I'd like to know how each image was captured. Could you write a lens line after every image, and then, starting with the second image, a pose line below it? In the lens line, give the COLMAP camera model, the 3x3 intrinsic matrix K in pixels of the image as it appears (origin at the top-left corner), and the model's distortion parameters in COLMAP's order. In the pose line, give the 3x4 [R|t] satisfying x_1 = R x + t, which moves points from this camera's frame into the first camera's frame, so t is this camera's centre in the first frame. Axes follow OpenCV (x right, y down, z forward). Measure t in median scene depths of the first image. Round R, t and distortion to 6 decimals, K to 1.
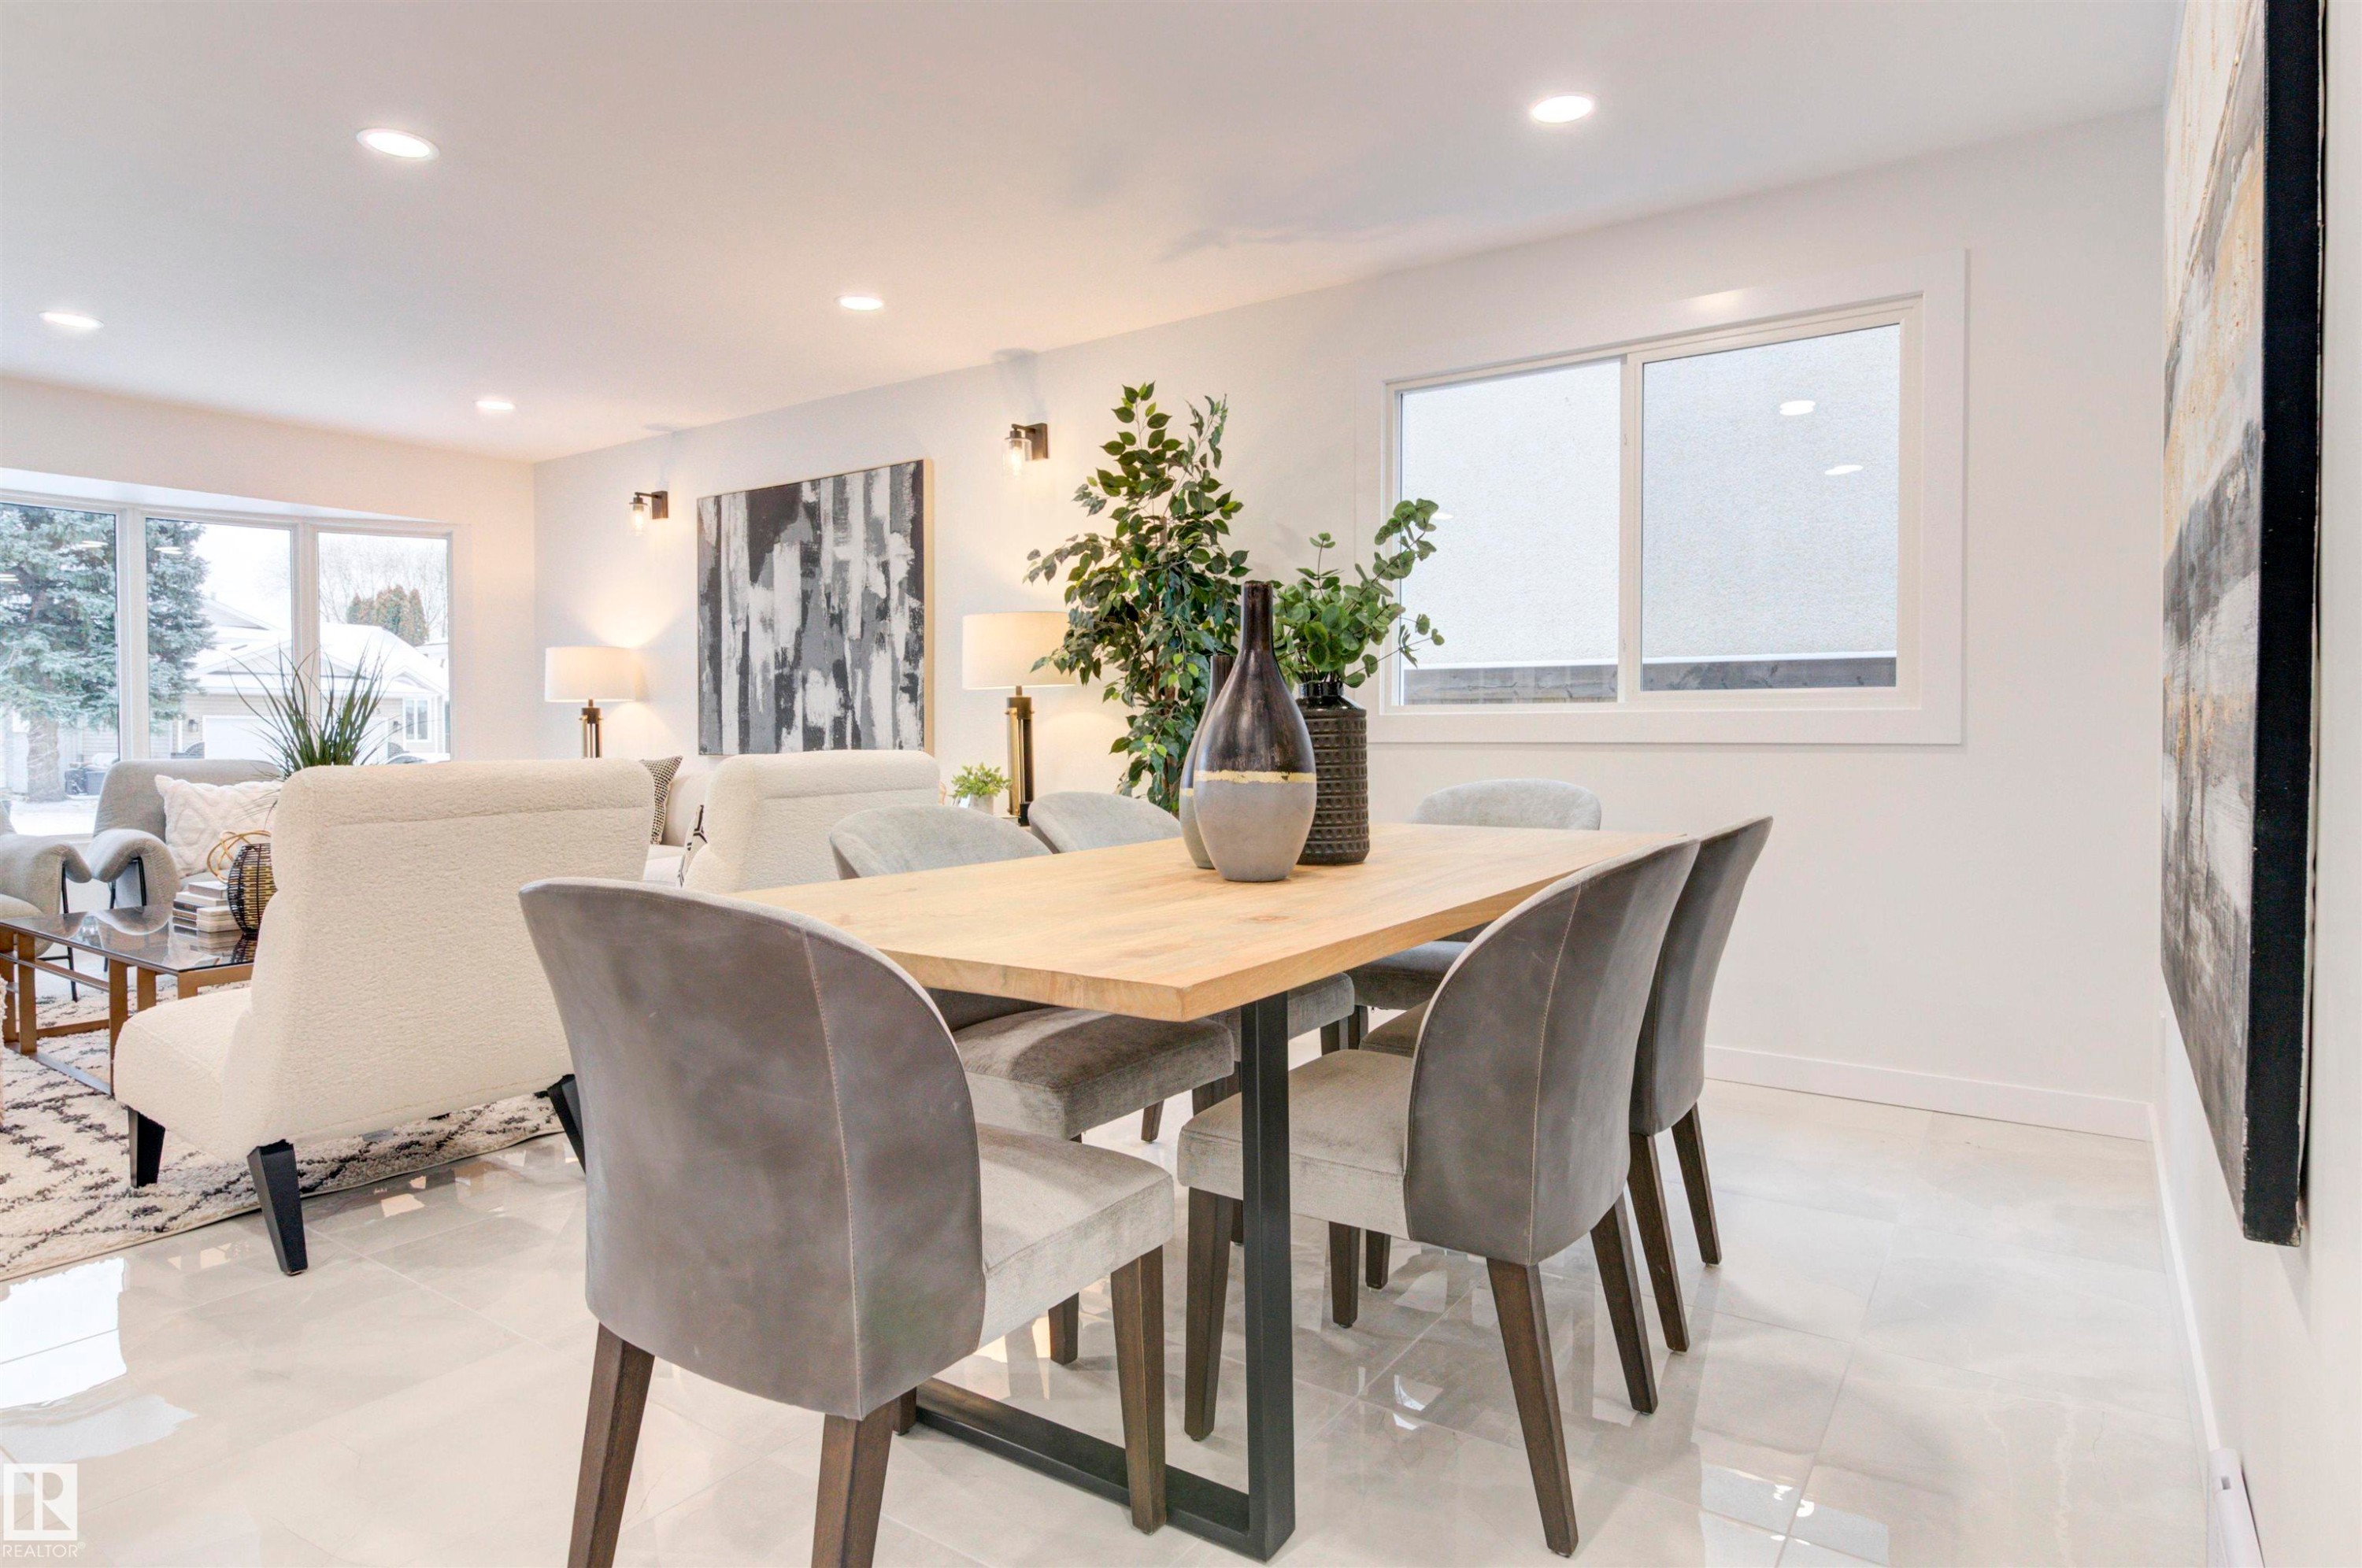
lens RADIAL K [[1295.8, 0, 1188.4], [0, 1295.8, 744.7], [0, 0, 1]] dist [-0.005088, 0.001596]
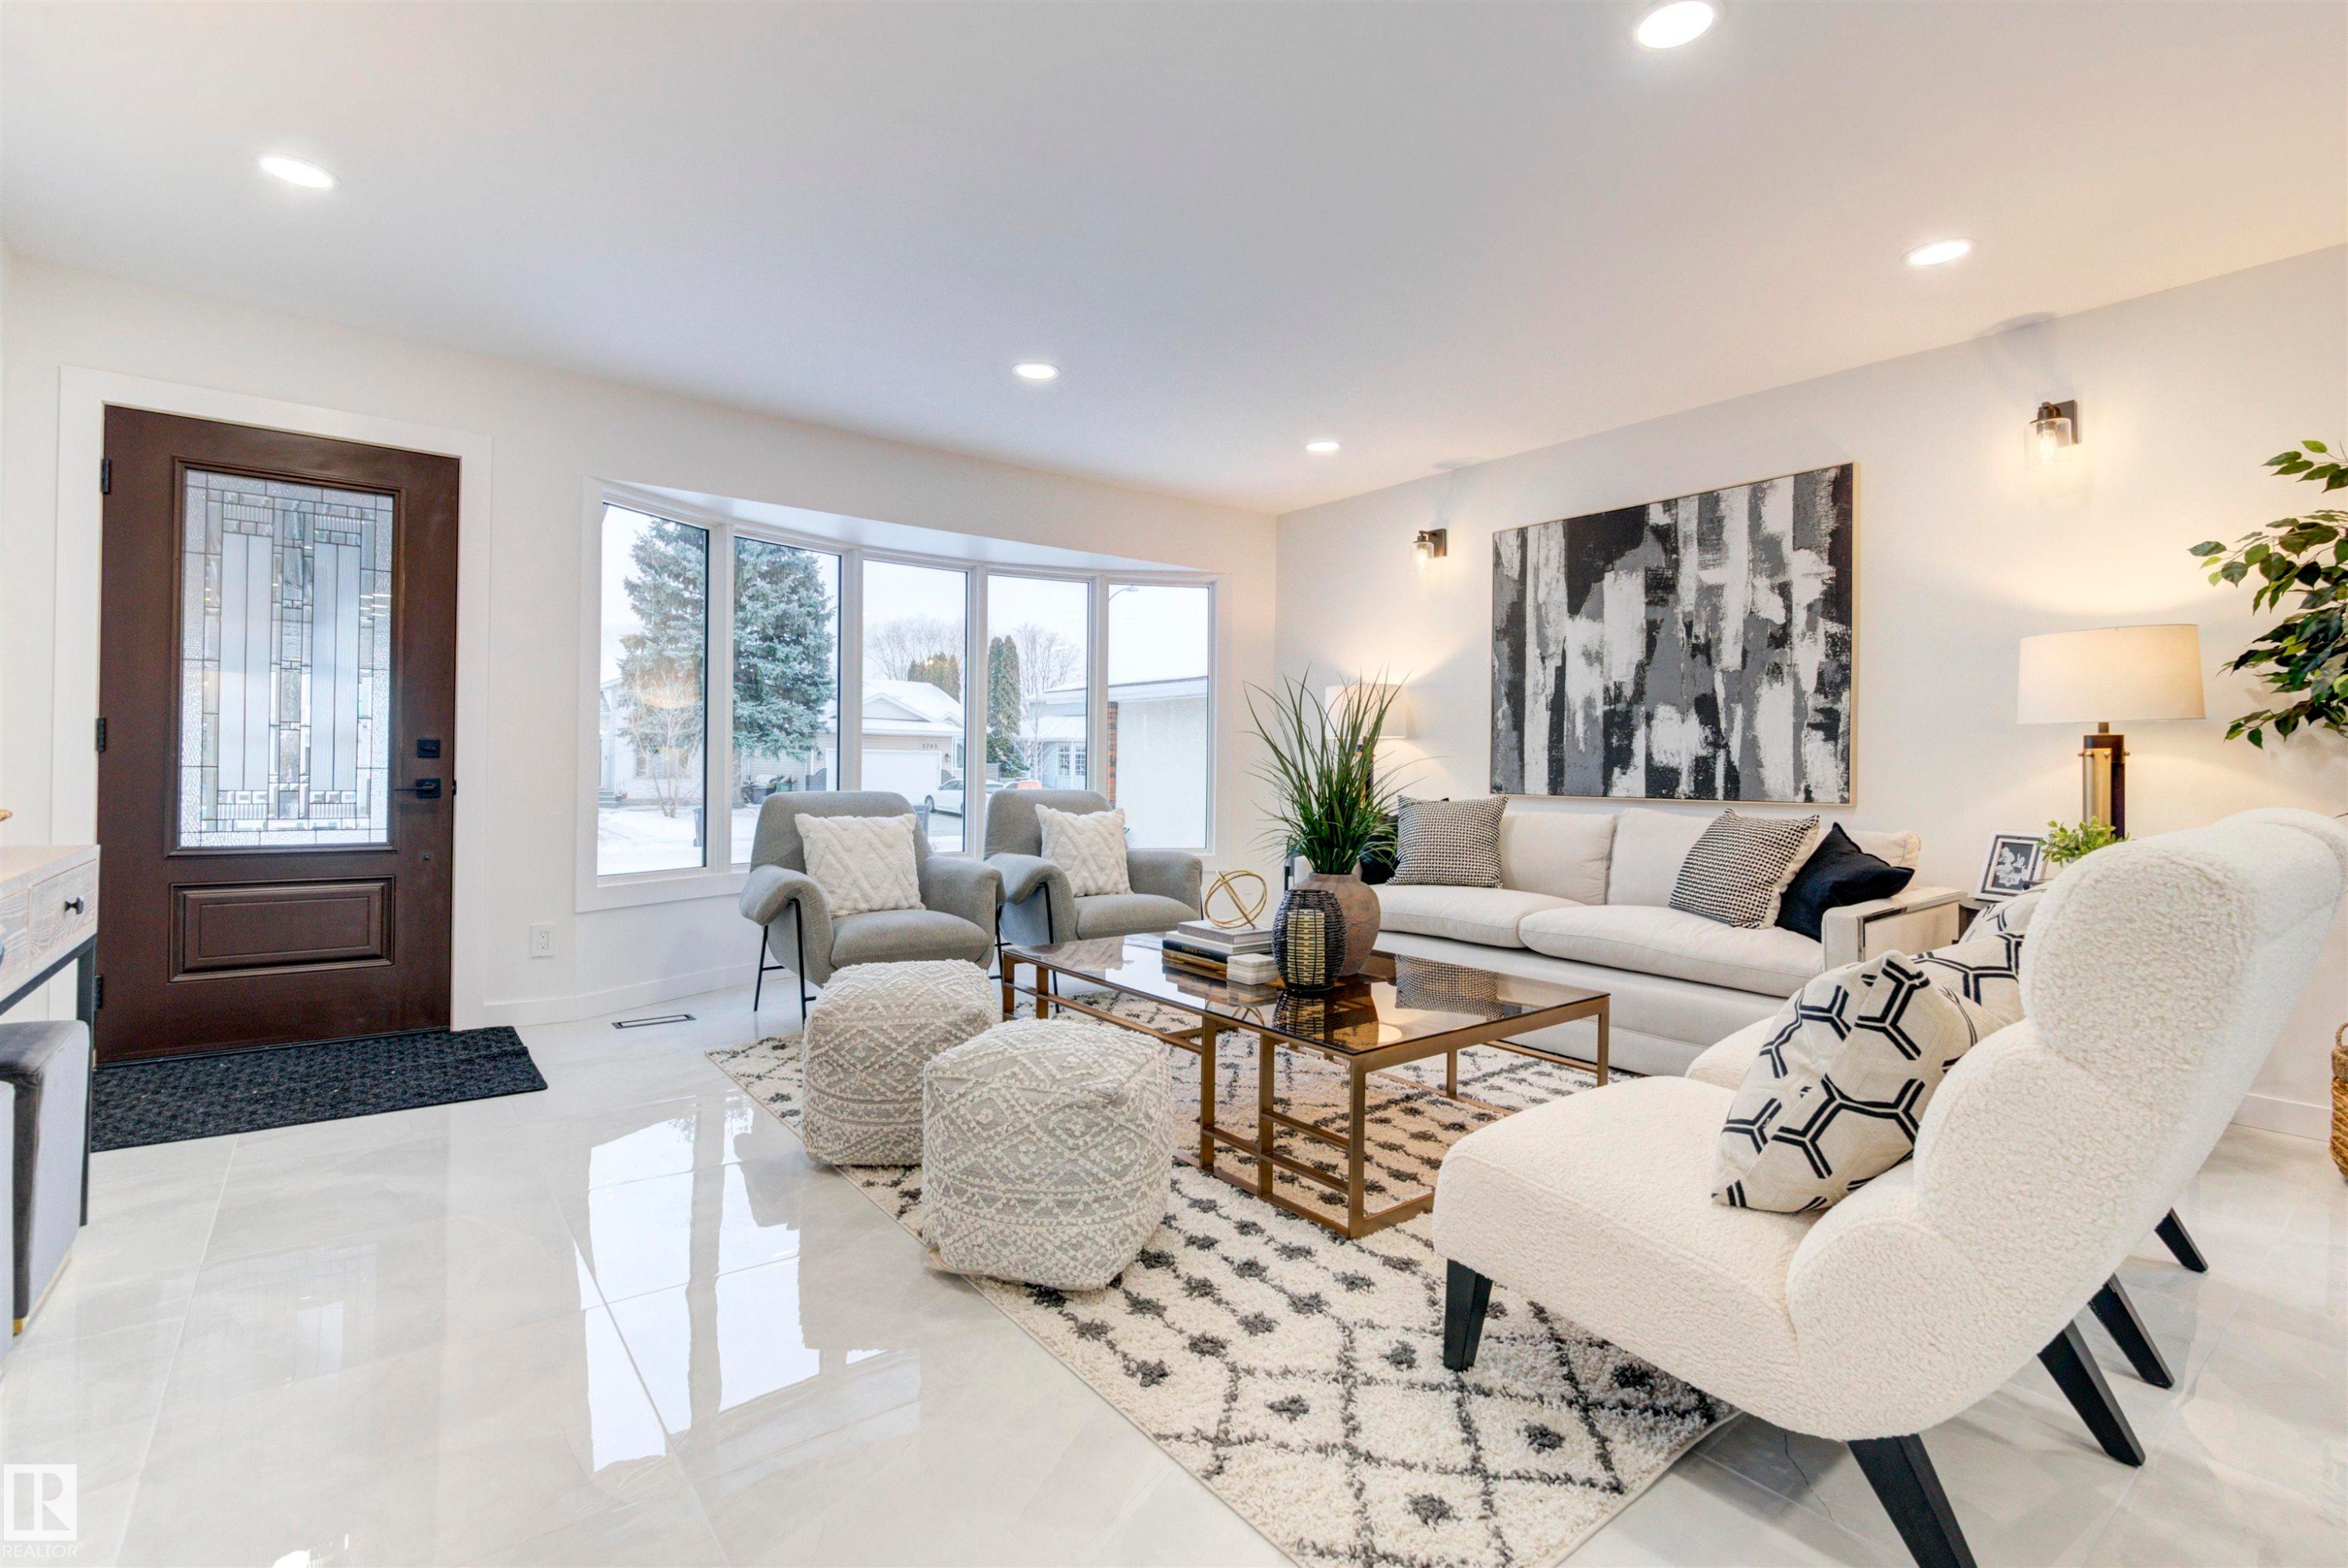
lens RADIAL K [[1068.0, 0, 1180.2], [0, 1068.0, 752.1], [0, 0, 1]] dist [-0.001304, 0.000042]
pose [[0.954935, 0.009314, -0.296668, -0.398327], [-0.016434, 0.999633, -0.021515, -0.002440], [0.296359, 0.025421, 0.954738, 0.173968]]
